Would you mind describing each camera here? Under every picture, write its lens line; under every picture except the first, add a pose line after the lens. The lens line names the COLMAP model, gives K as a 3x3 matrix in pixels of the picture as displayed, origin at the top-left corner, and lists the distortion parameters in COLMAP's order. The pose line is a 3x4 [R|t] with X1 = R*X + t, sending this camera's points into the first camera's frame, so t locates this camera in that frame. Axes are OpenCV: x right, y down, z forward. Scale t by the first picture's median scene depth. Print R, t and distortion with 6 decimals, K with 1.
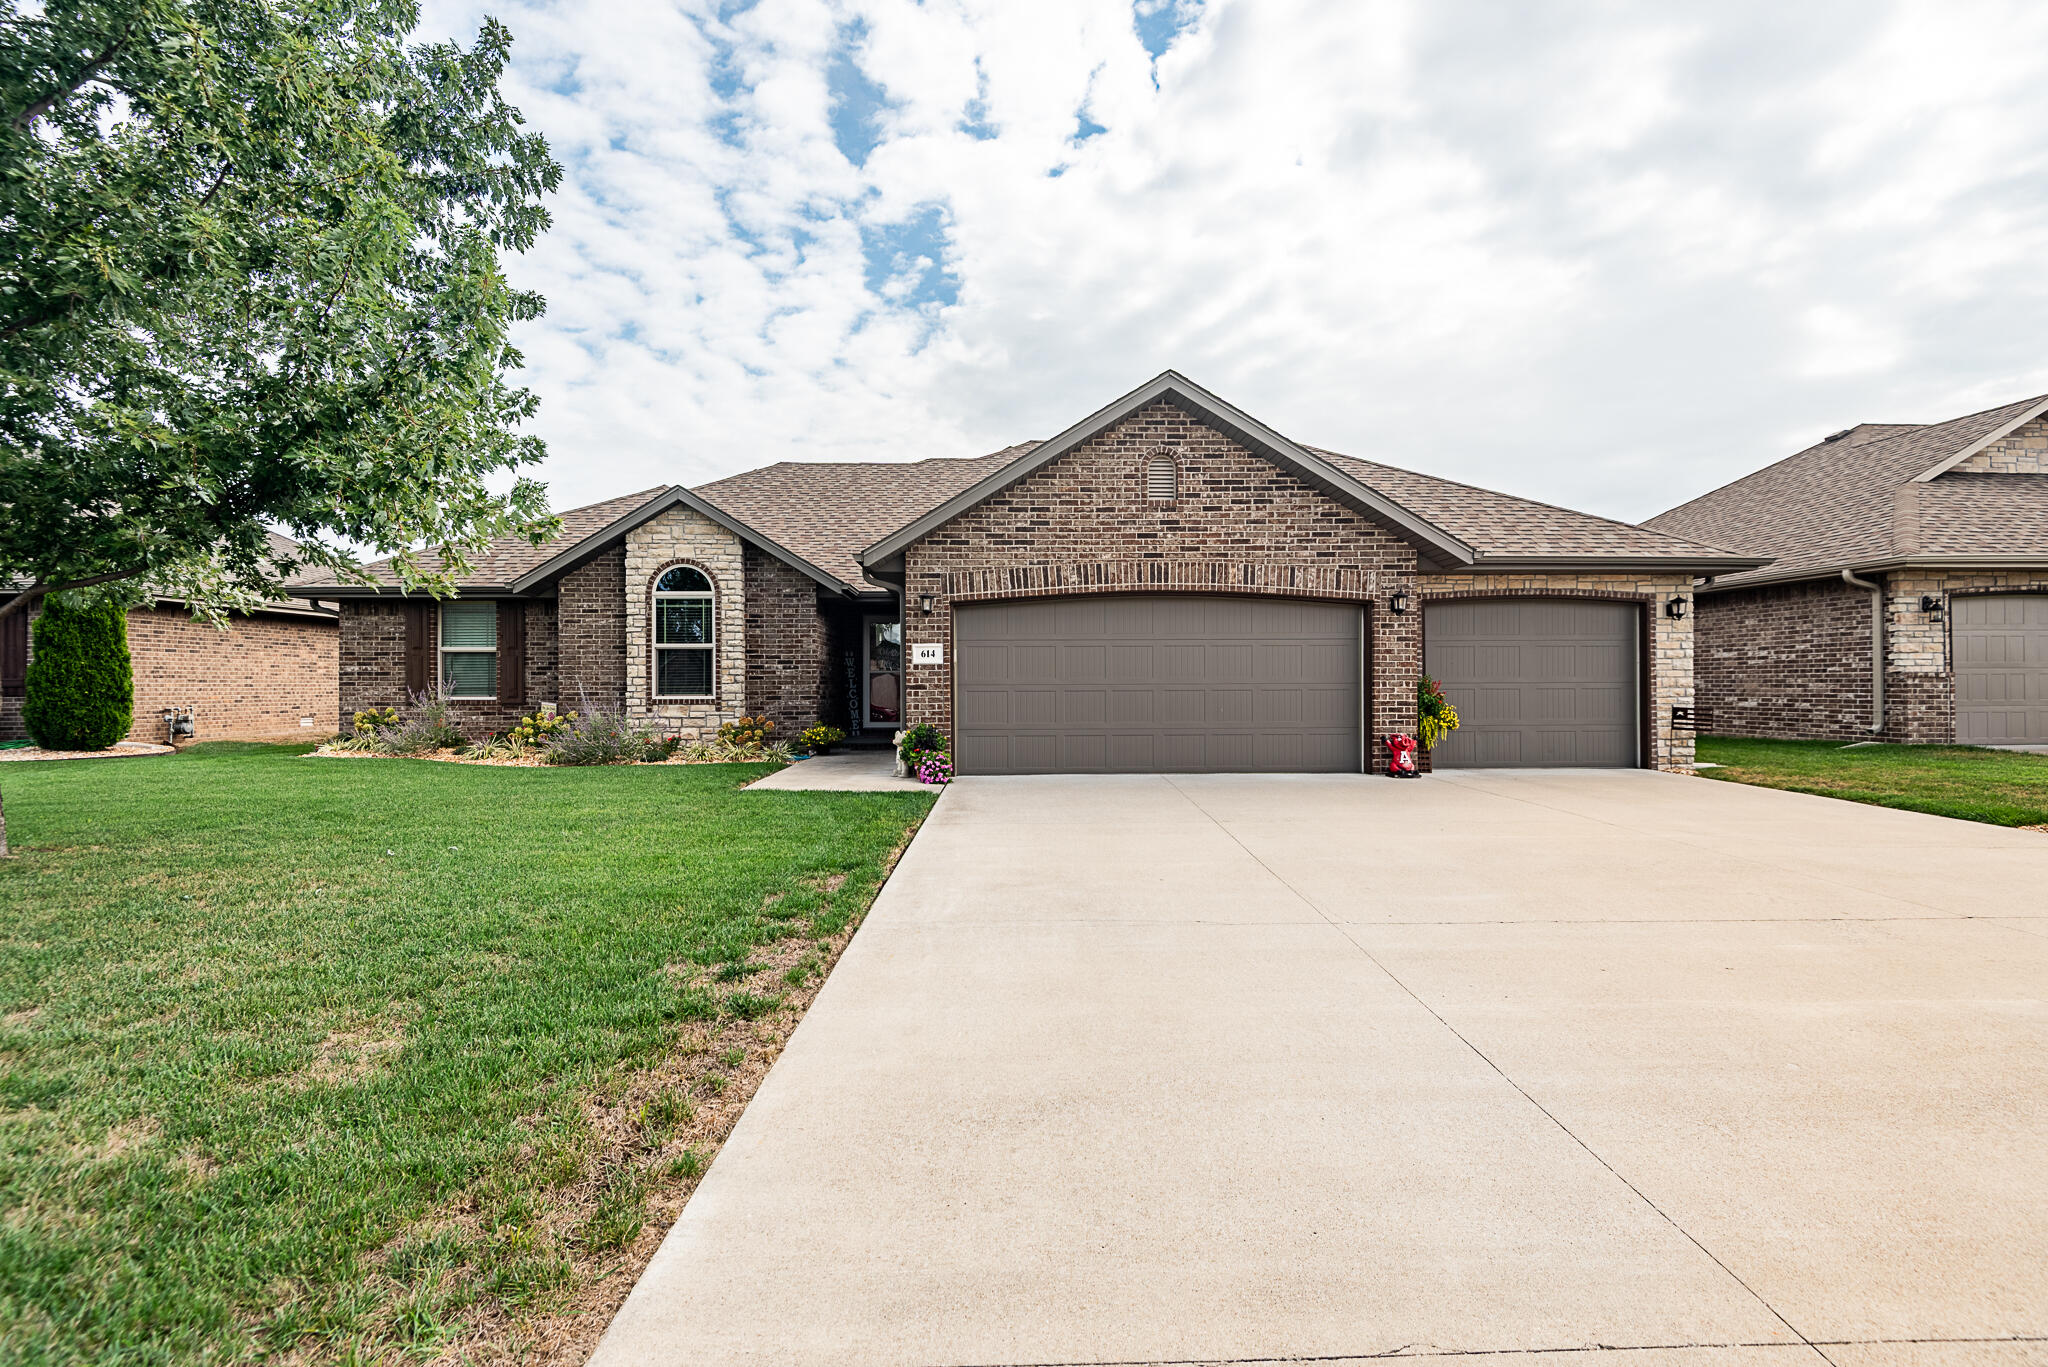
lens RADIAL K [[1027.0, 0, 1027.2], [0, 1027.0, 691.4], [0, 0, 1]] dist [0.026606, -0.002012]
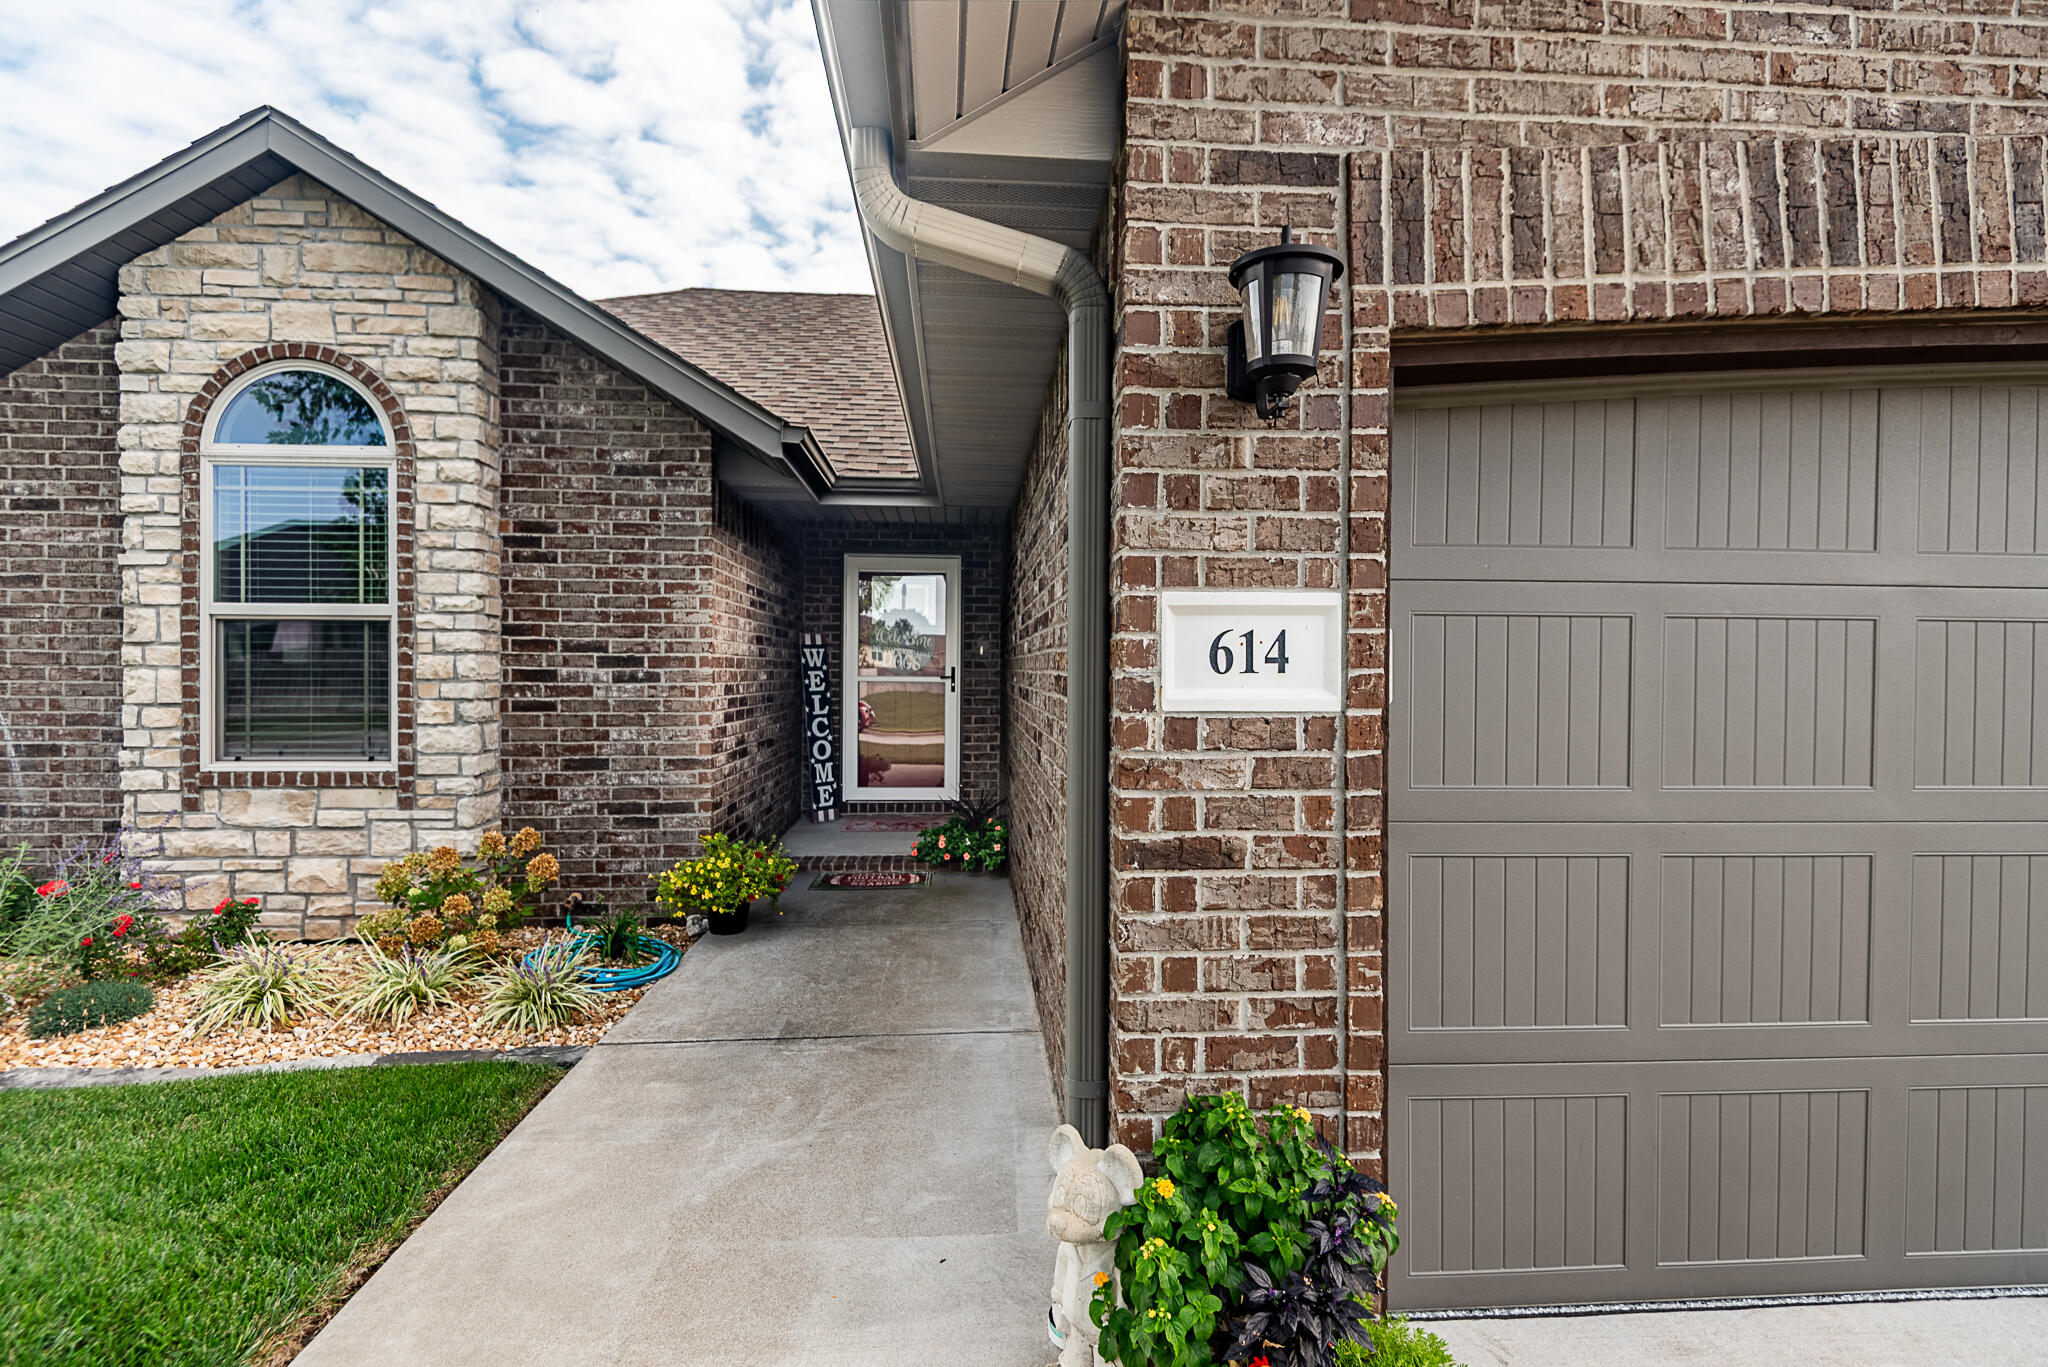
lens RADIAL K [[944.7, 0, 1030.7], [0, 944.7, 683.0], [0, 0, 1]] dist [0.027954, -0.014944]
pose [[0.999130, 0.009729, 0.040563, -0.105305], [-0.010160, 0.999894, 0.010428, -0.025105], [-0.040458, -0.010831, 0.999123, 0.648246]]
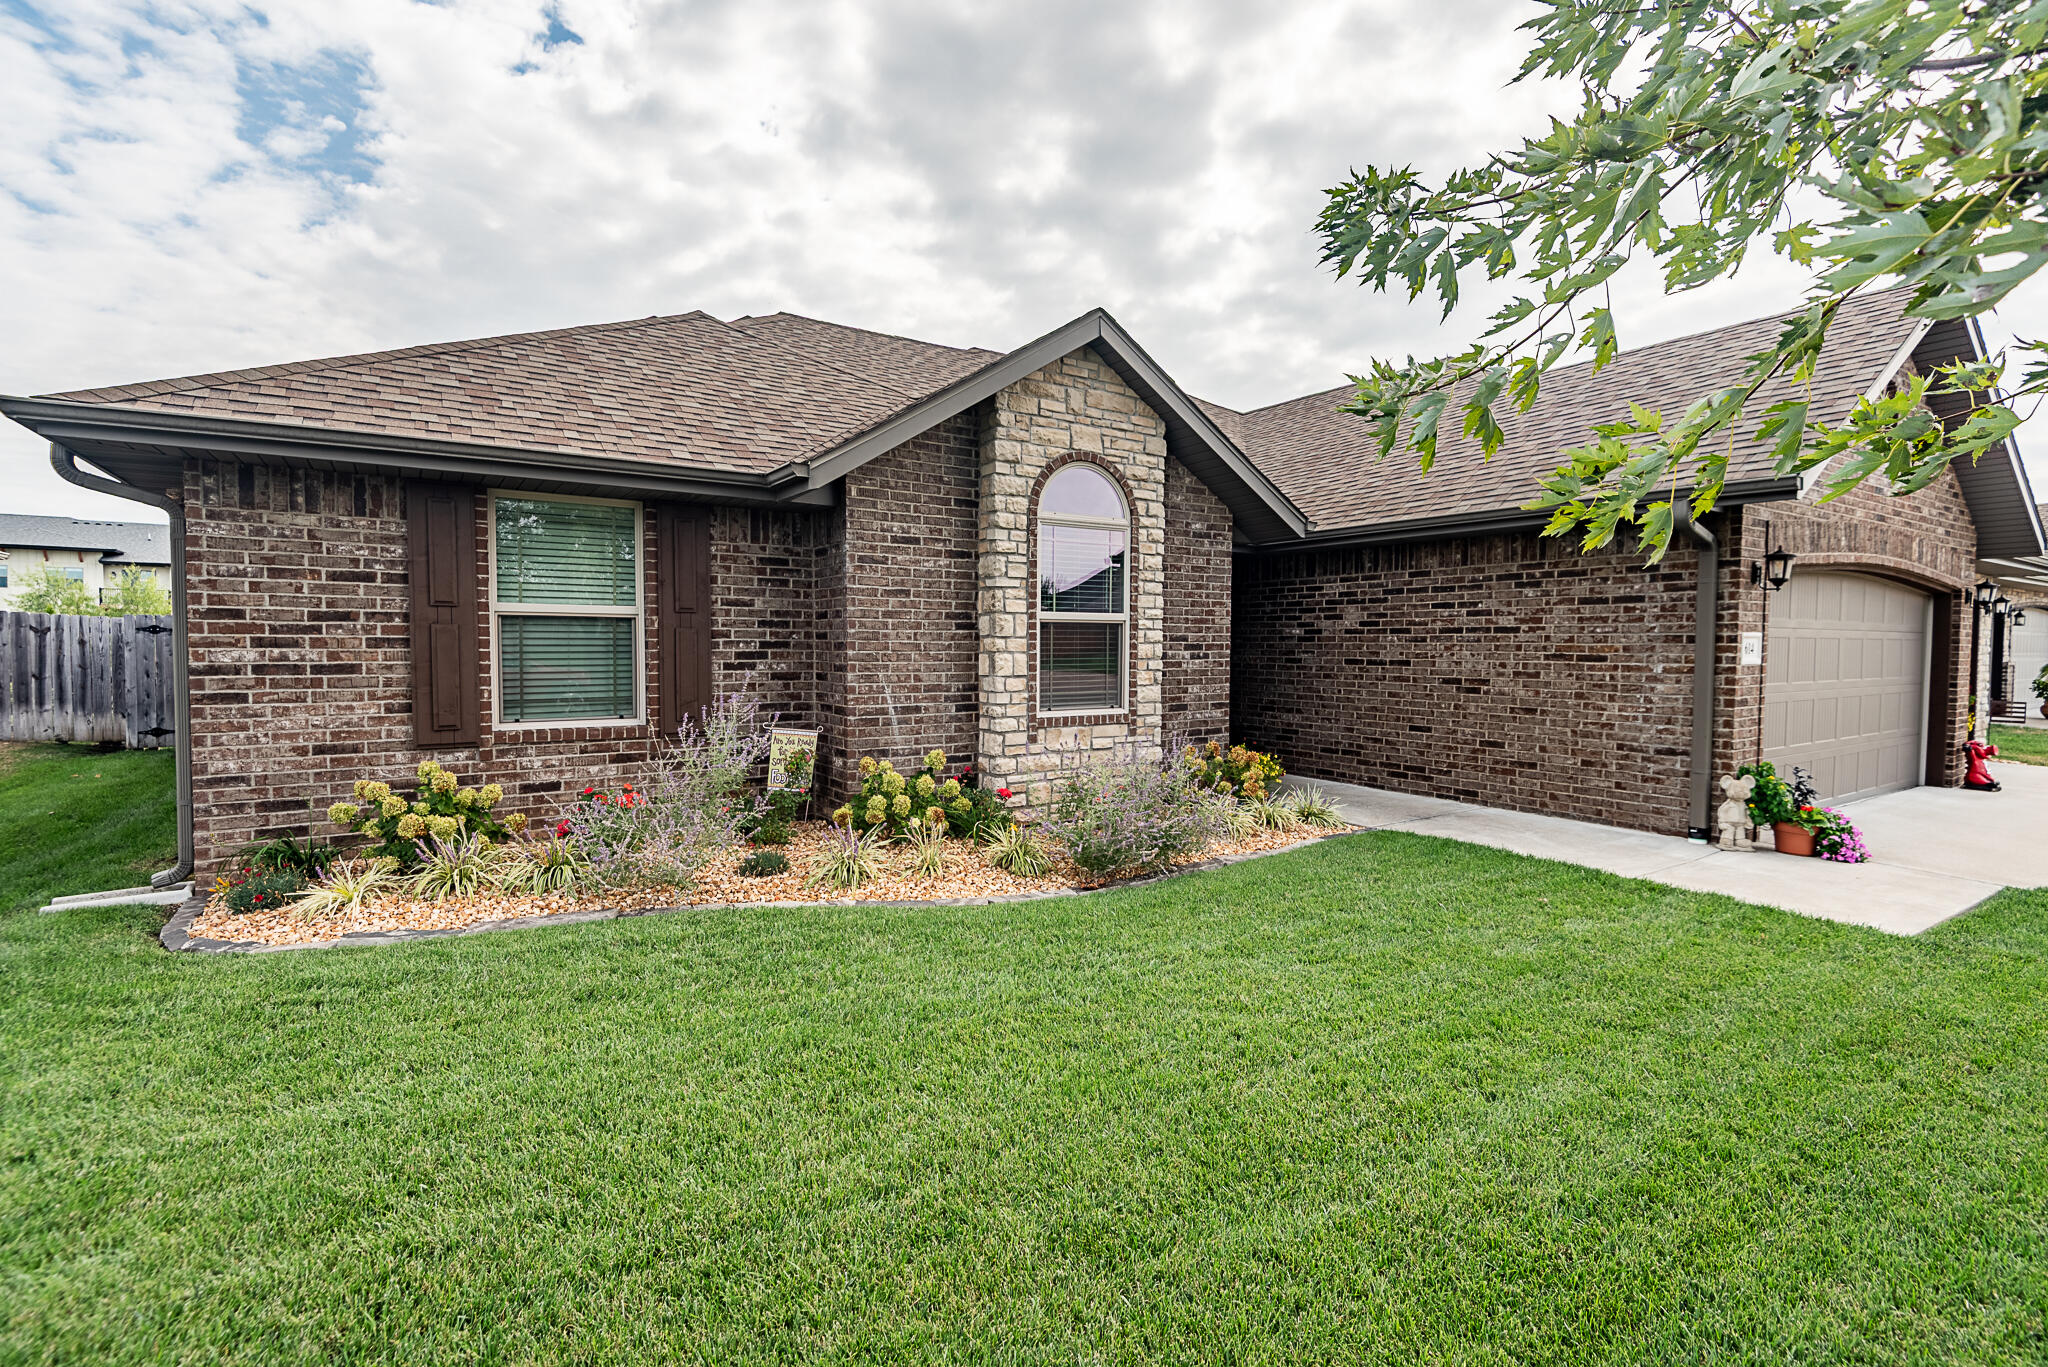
lens RADIAL K [[944.7, 0, 1008.8], [0, 944.7, 674.7], [0, 0, 1]] dist [0.027954, -0.014944]
pose [[0.847871, -0.011238, 0.530083, -0.596316], [-0.006900, 0.999457, 0.032226, -0.028095], [-0.530157, -0.030981, 0.847333, 0.571274]]
